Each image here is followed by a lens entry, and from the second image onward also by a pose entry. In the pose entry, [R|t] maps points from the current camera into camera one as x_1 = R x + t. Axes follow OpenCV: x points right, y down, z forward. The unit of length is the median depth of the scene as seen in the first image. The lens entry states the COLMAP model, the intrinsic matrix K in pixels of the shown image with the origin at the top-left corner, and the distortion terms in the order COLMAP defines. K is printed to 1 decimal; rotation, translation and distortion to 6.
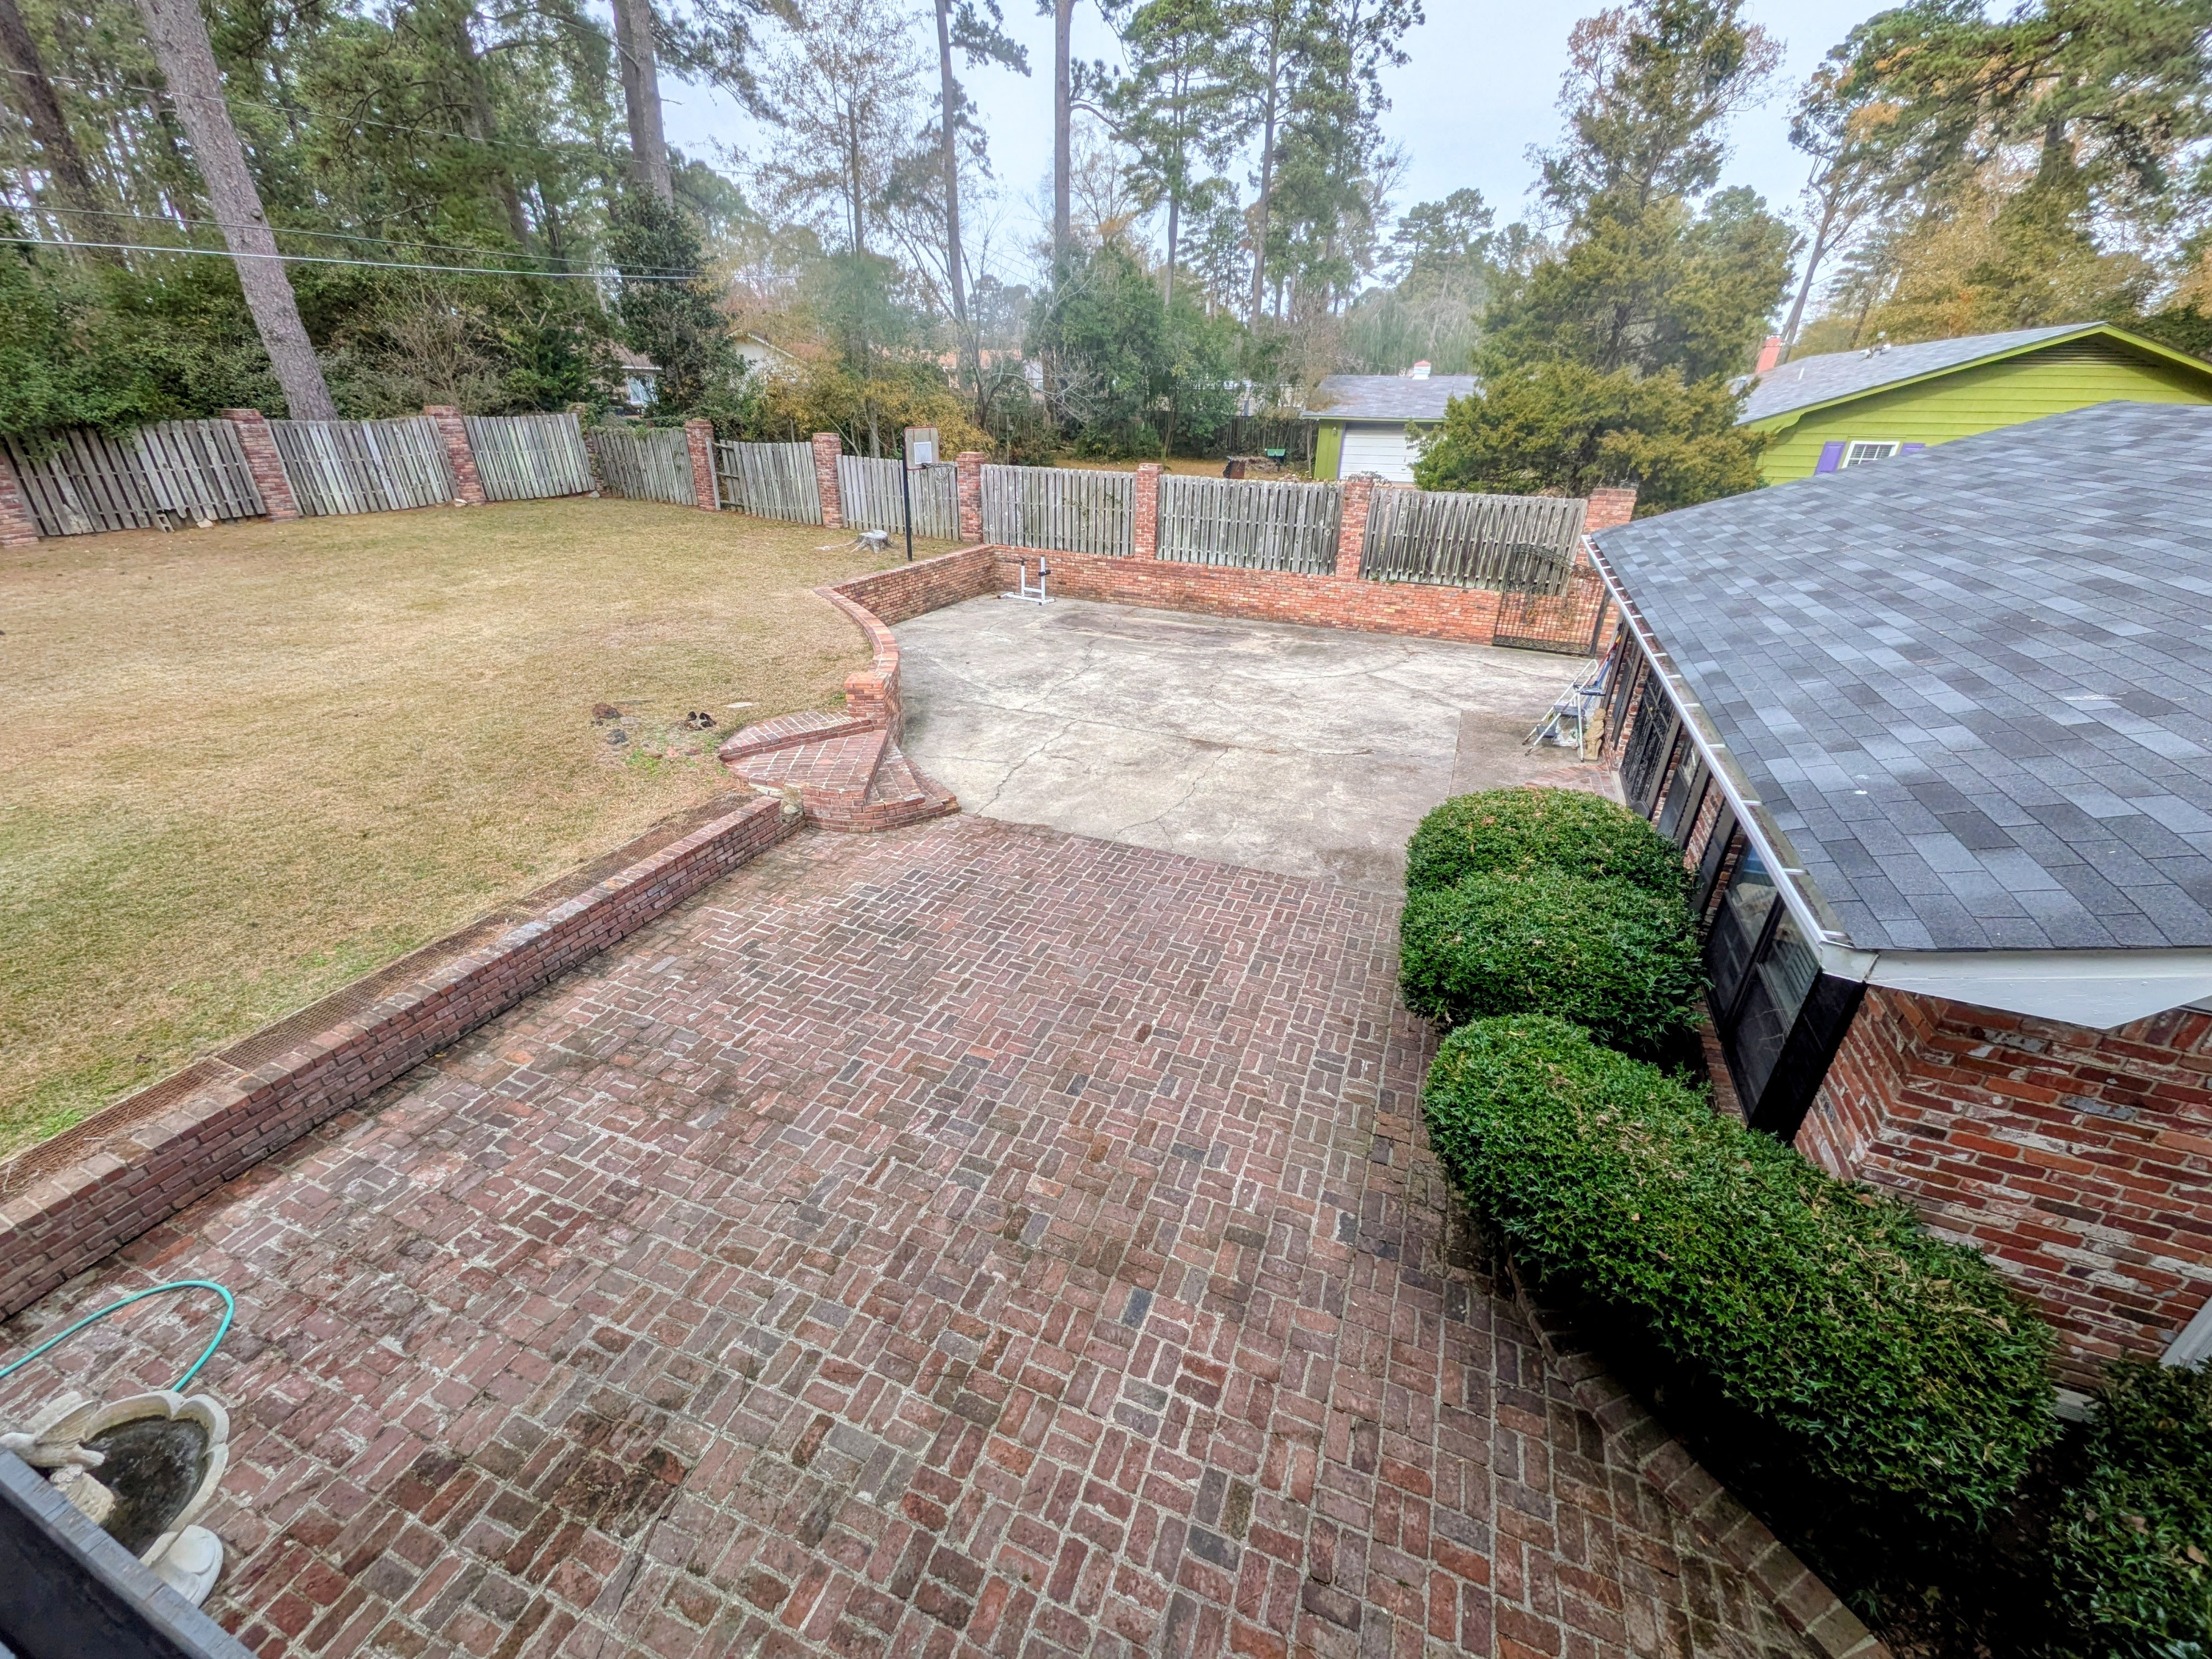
lens RADIAL K [[874.5, 0, 1113.8], [0, 874.5, 832.0], [0, 0, 1]] dist [0.007510, -0.001375]
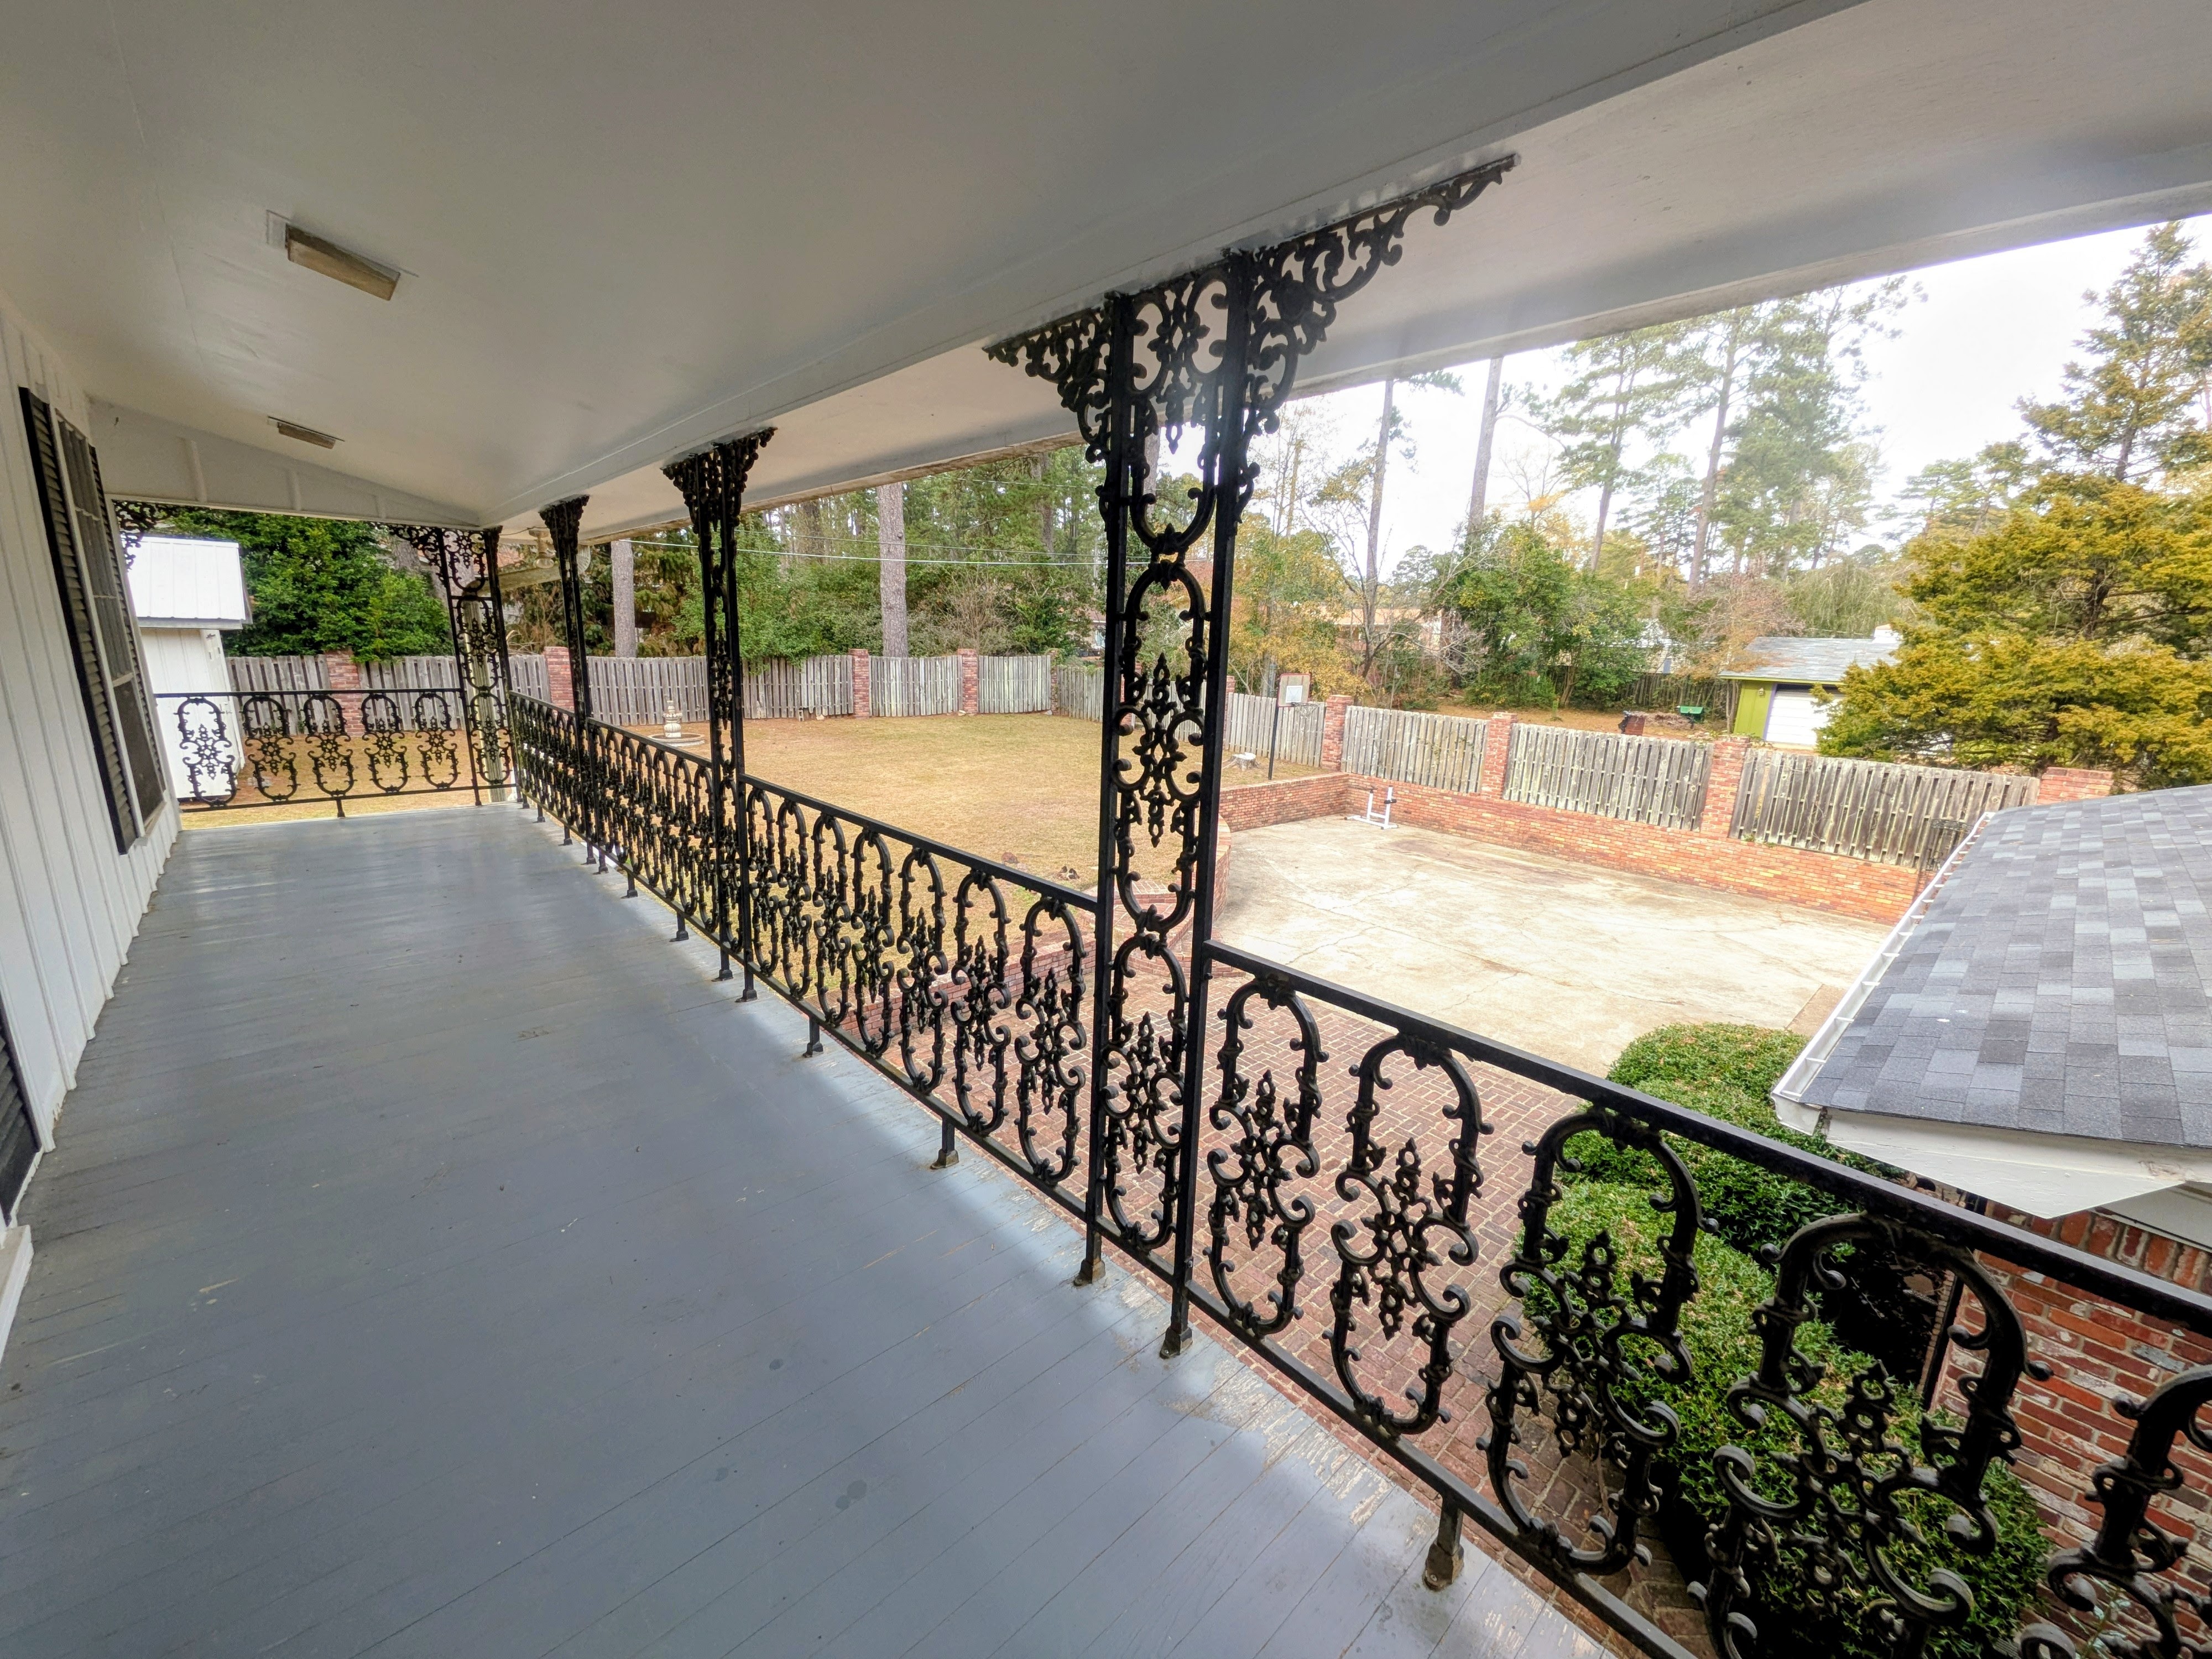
lens RADIAL K [[874.5, 0, 1102.7], [0, 874.5, 829.5], [0, 0, 1]] dist [0.007510, -0.001375]
pose [[0.897705, 0.110937, -0.426403, 0.079597], [-0.214181, 0.955617, -0.202292, 0.039969], [0.385036, 0.272926, 0.881623, -0.101037]]
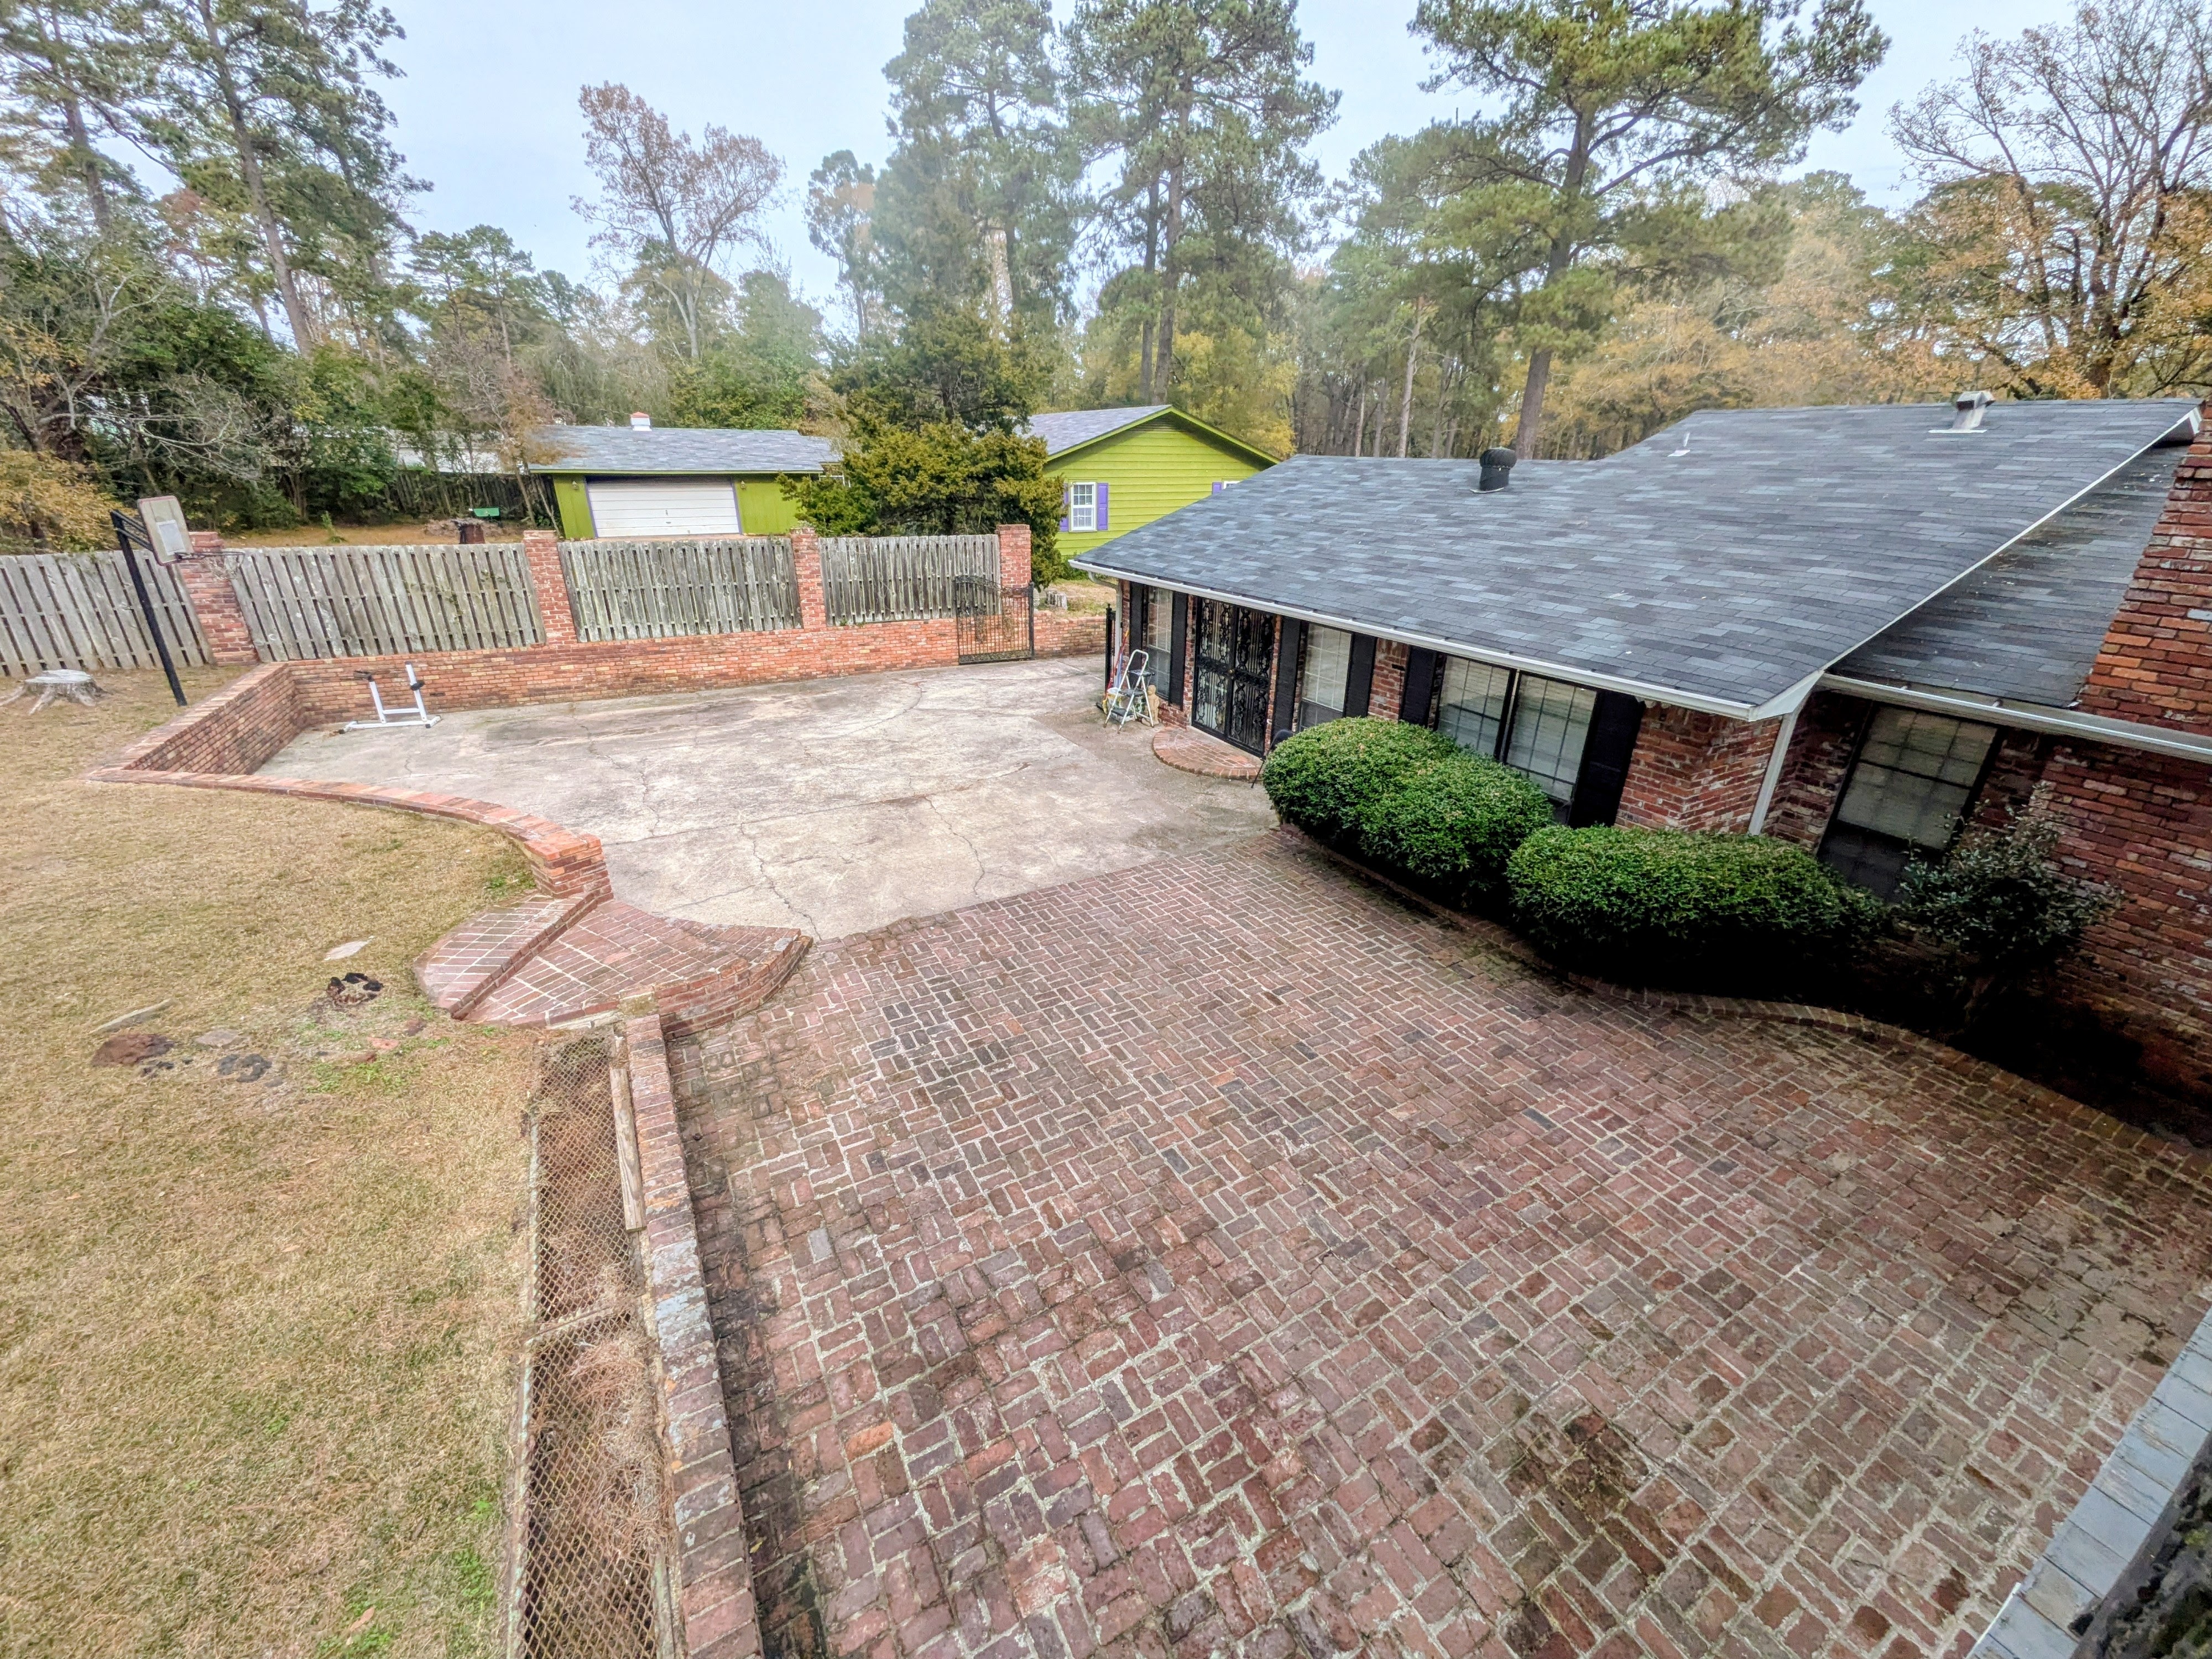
lens RADIAL K [[874.5, 0, 1112.8], [0, 874.5, 826.8], [0, 0, 1]] dist [0.007510, -0.001375]
pose [[0.625675, -0.311831, 0.715047, -0.324296], [0.347732, 0.932010, 0.102179, -0.065374], [-0.698293, 0.184714, 0.691568, 0.118047]]
